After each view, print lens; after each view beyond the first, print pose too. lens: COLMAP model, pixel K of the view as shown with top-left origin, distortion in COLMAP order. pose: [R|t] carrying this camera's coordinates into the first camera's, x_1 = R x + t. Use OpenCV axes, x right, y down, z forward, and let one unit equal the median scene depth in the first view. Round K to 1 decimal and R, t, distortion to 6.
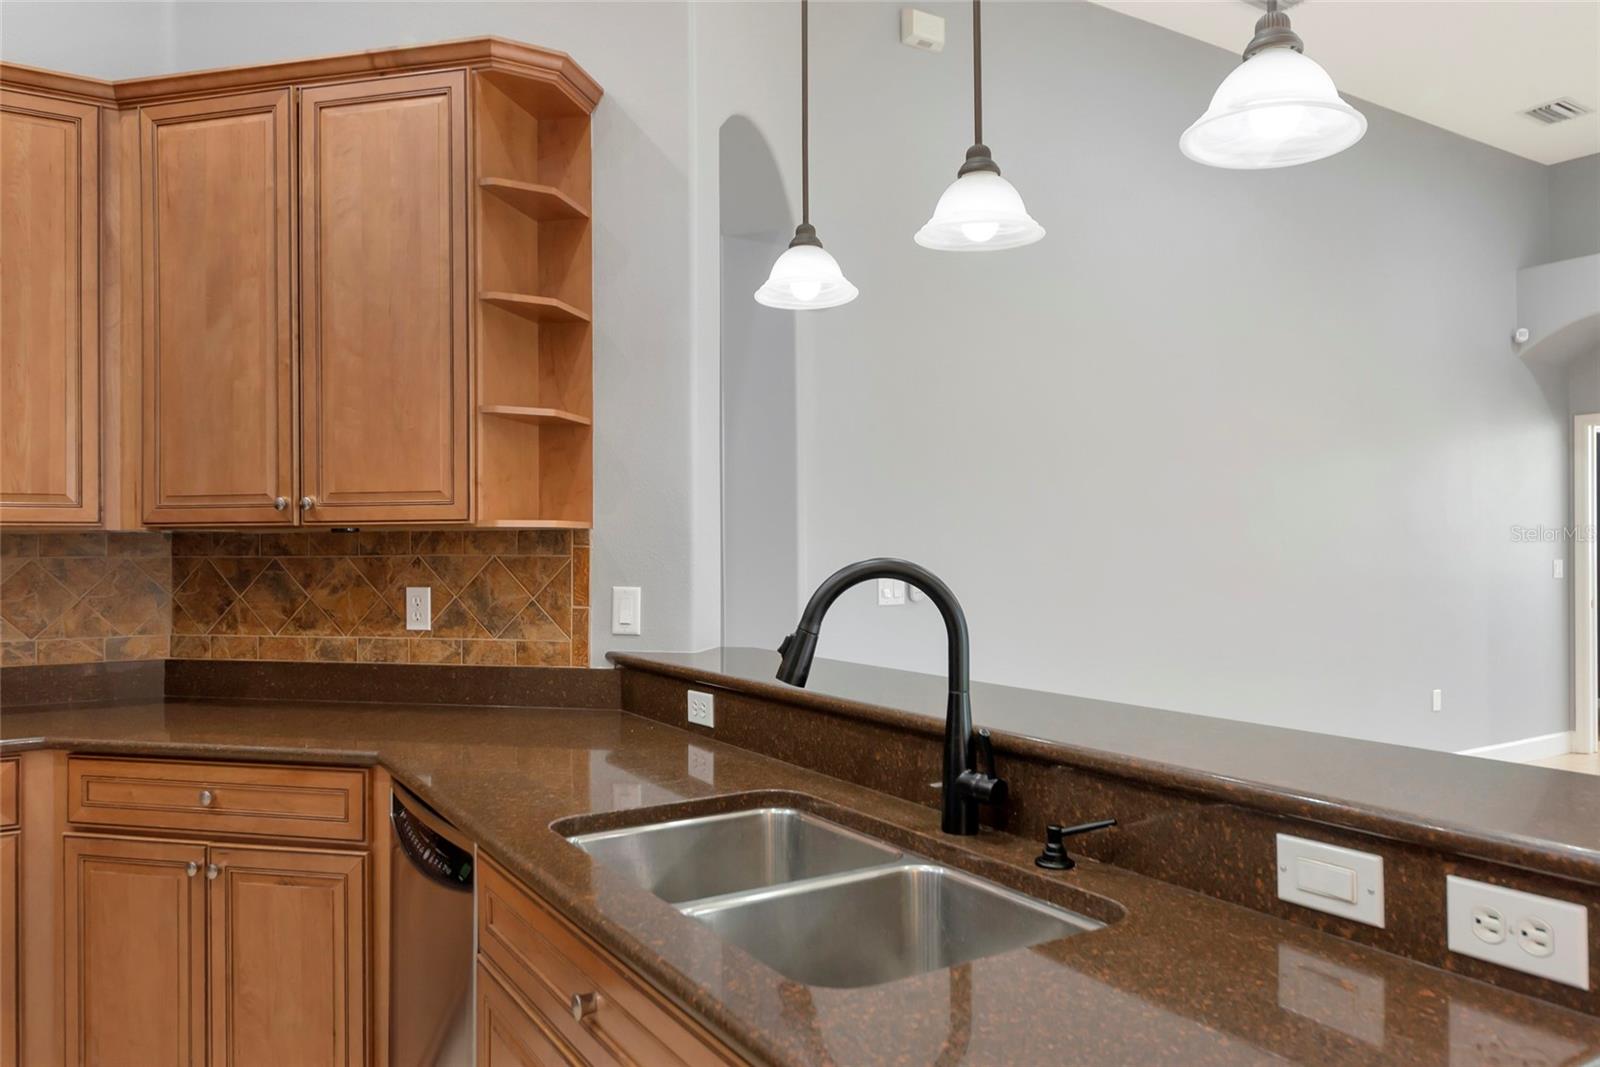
lens RADIAL K [[1105.1, 0, 789.9], [0, 1105.1, 541.9], [0, 0, 1]] dist [-0.005238, 0.002624]
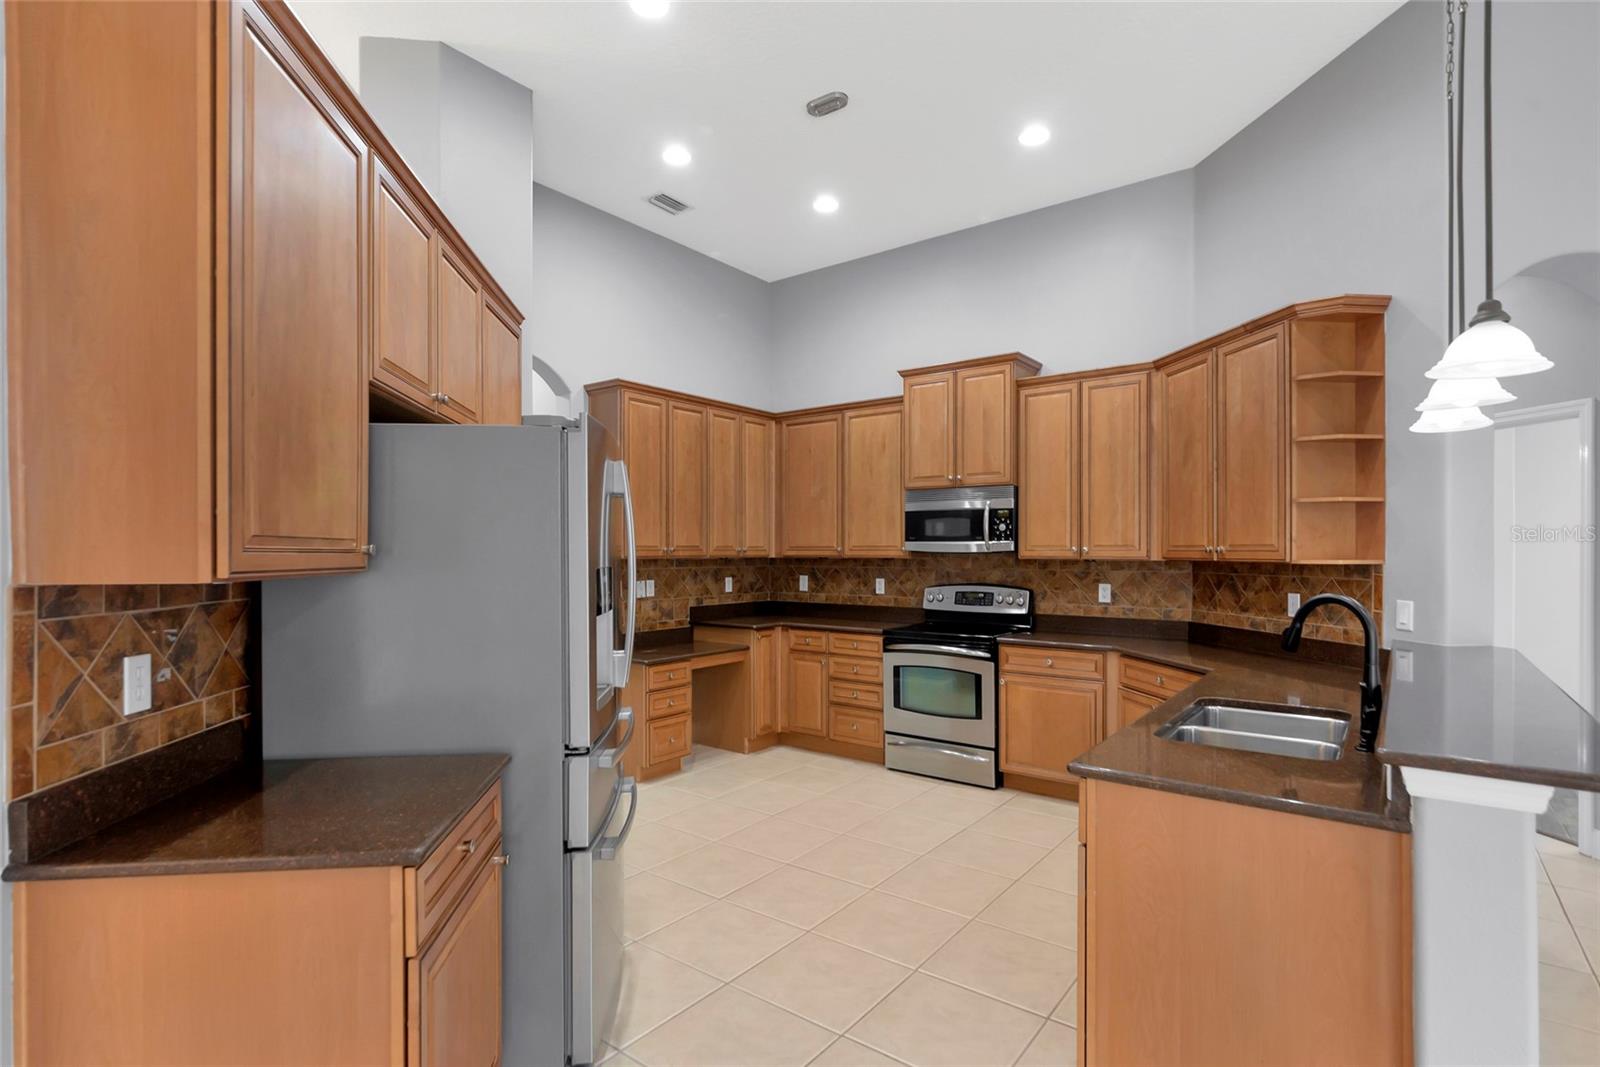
lens RADIAL K [[780.5, 0, 789.6], [0, 780.5, 553.8], [0, 0, 1]] dist [-0.006577, -0.000198]
pose [[0.353890, 0.009023, -0.935243, 0.610787], [0.002494, 0.999941, 0.010591, -0.043258], [0.935284, -0.006081, 0.353847, -0.251031]]
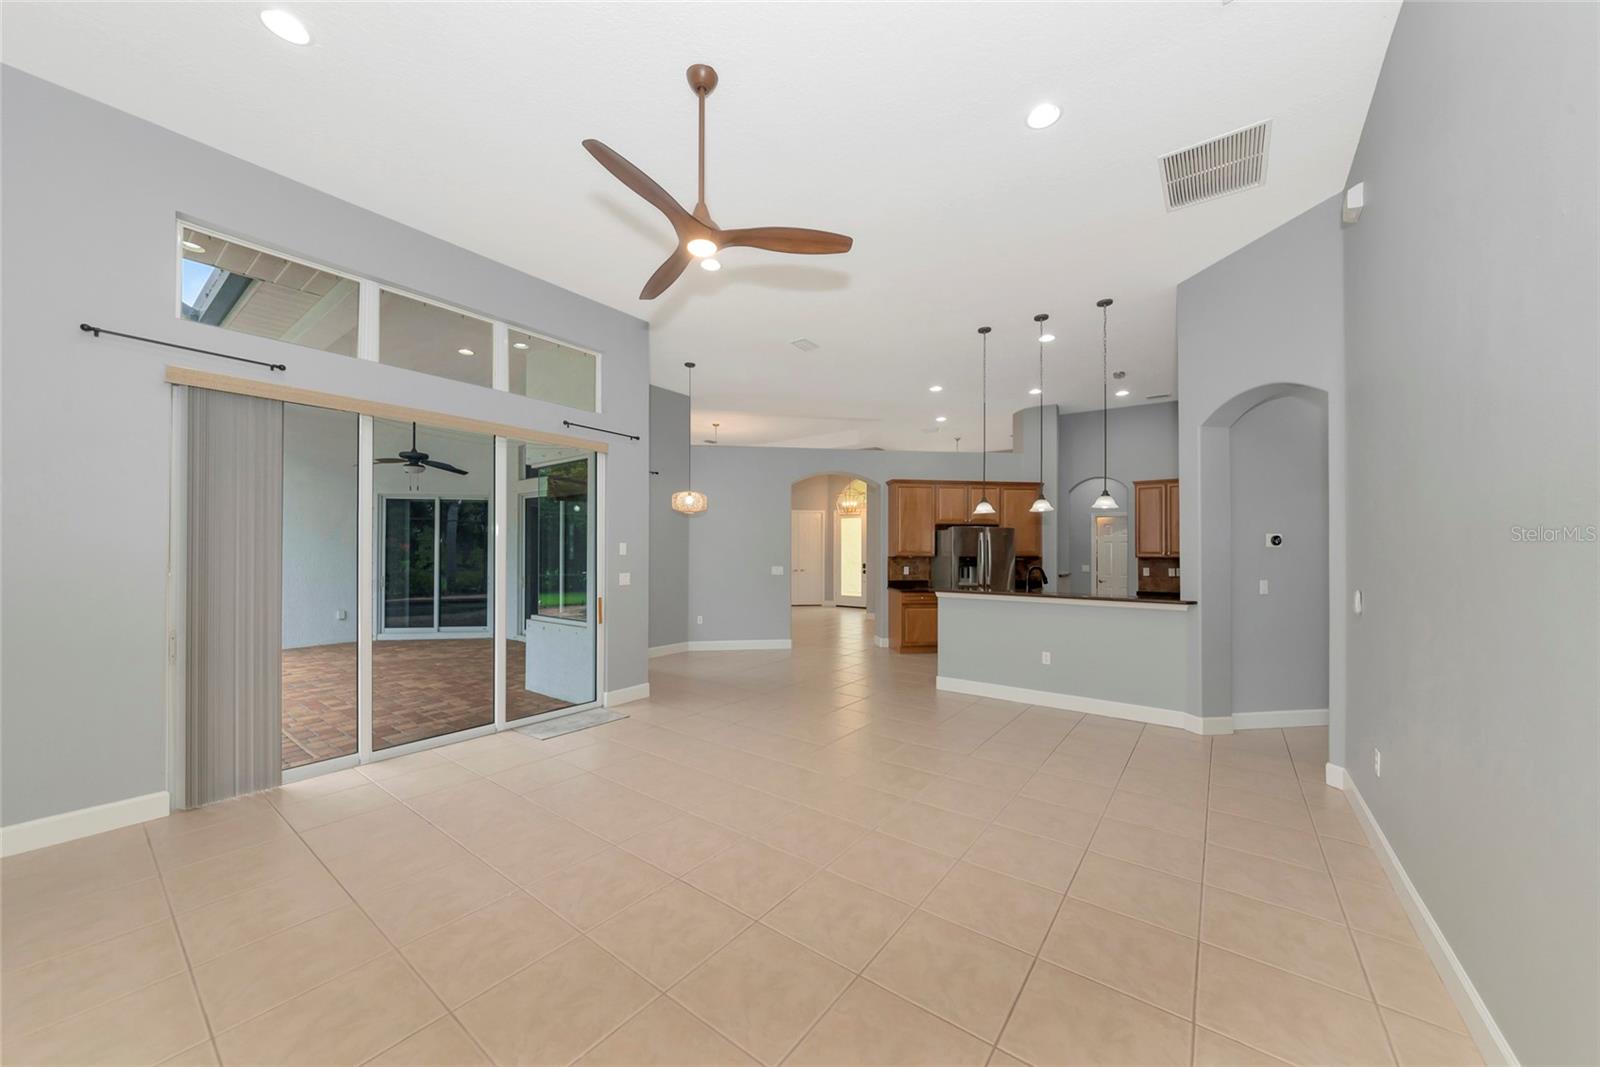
lens RADIAL K [[565.7, 0, 797.2], [0, 565.7, 547.6], [0, 0, 1]] dist [0.007800, 0.001184]
pose [[-0.930641, -0.002837, -0.365923, 1.607986], [0.000486, 0.999959, -0.008987, -0.039698], [0.365934, -0.008541, -0.930602, 2.189564]]
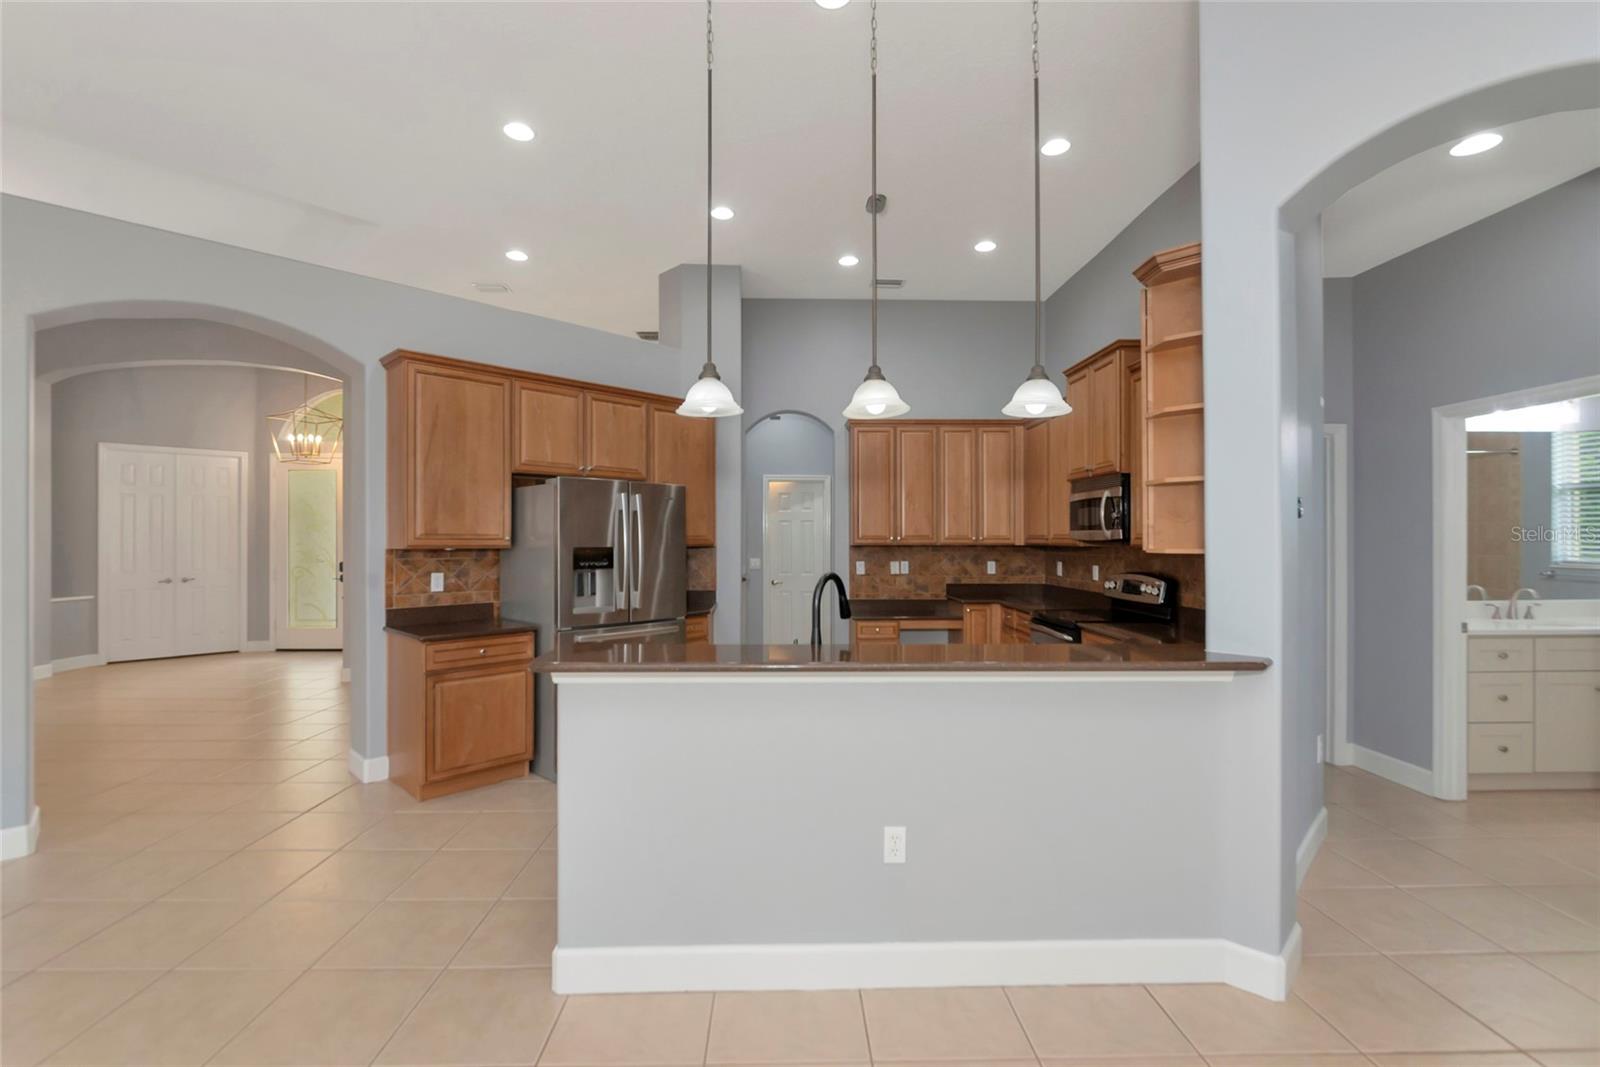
lens RADIAL K [[701.3, 0, 793.7], [0, 701.3, 534.6], [0, 0, 1]] dist [-0.009854, -0.000556]
pose [[-0.504285, -0.000440, -0.863537, 0.868063], [0.006556, 0.999969, -0.004338, -0.038008], [0.863513, -0.007849, -0.504266, 1.003708]]
